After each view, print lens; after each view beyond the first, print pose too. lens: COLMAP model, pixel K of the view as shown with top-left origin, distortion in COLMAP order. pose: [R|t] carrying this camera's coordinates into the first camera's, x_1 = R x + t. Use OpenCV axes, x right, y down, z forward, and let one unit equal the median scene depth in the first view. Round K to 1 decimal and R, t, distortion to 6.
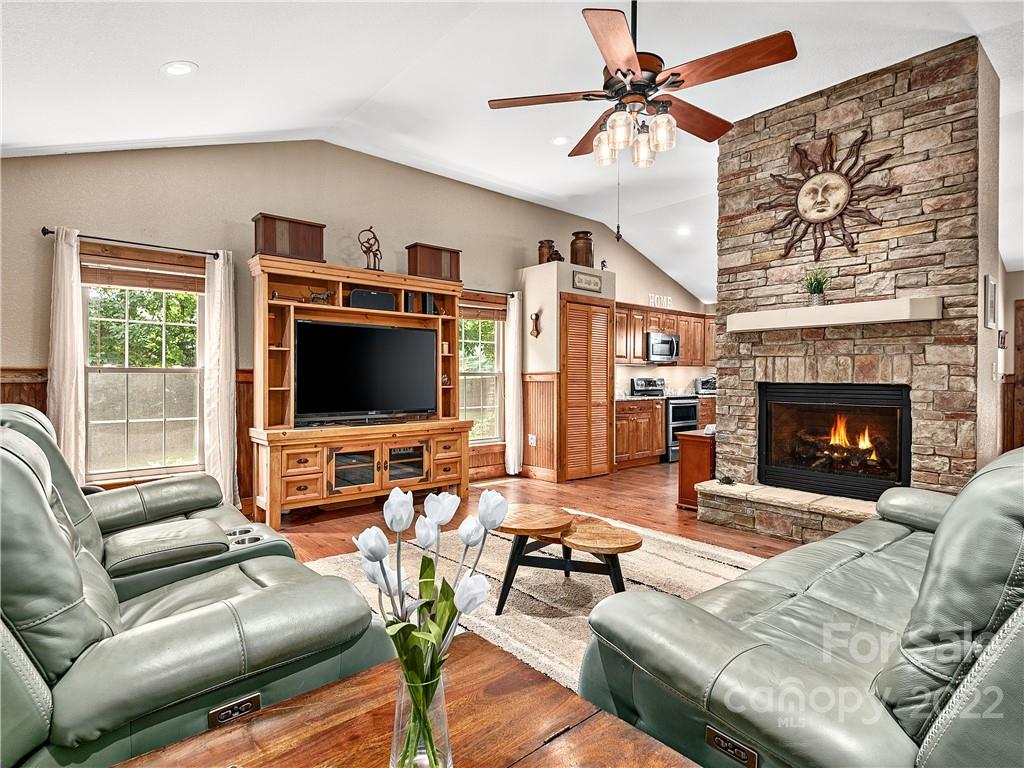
lens RADIAL K [[541.4, 0, 512.0], [0, 541.4, 384.0], [0, 0, 1]] dist [-0.026121, -0.000843]
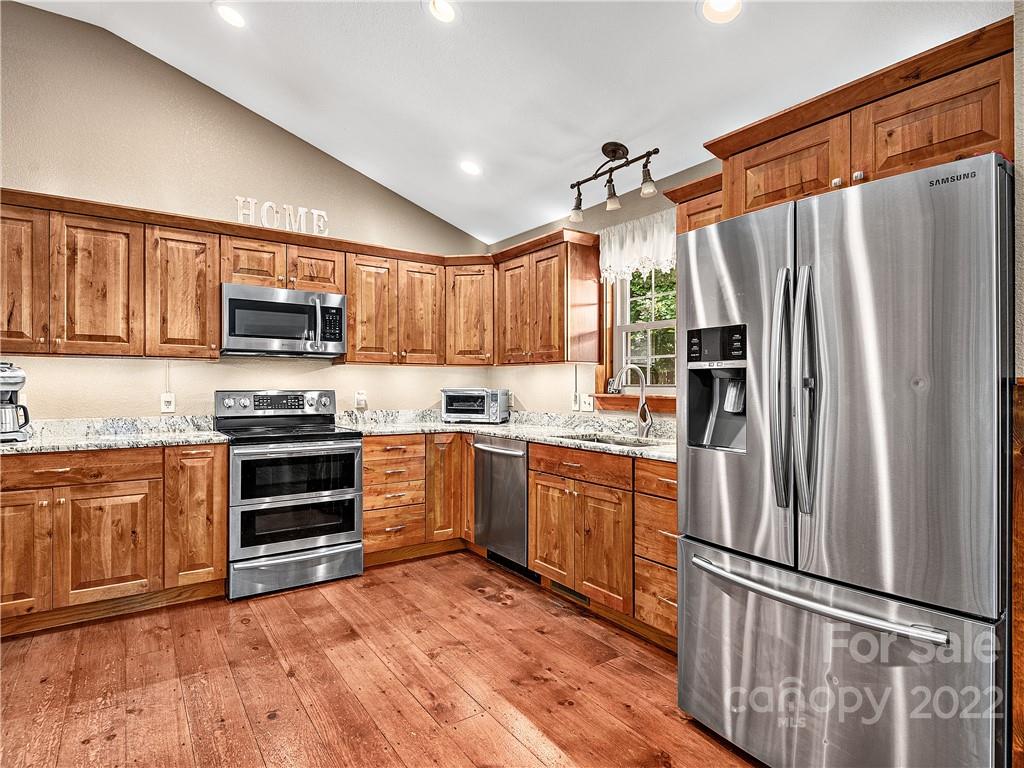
lens RADIAL K [[541.4, 0, 512.0], [0, 541.4, 384.0], [0, 0, 1]] dist [-0.026121, -0.000843]
pose [[0.994415, -0.002035, -0.105521, 0.494081], [0.000176, 0.999845, -0.017626, -0.008068], [0.105540, 0.017509, 0.994261, 0.566277]]
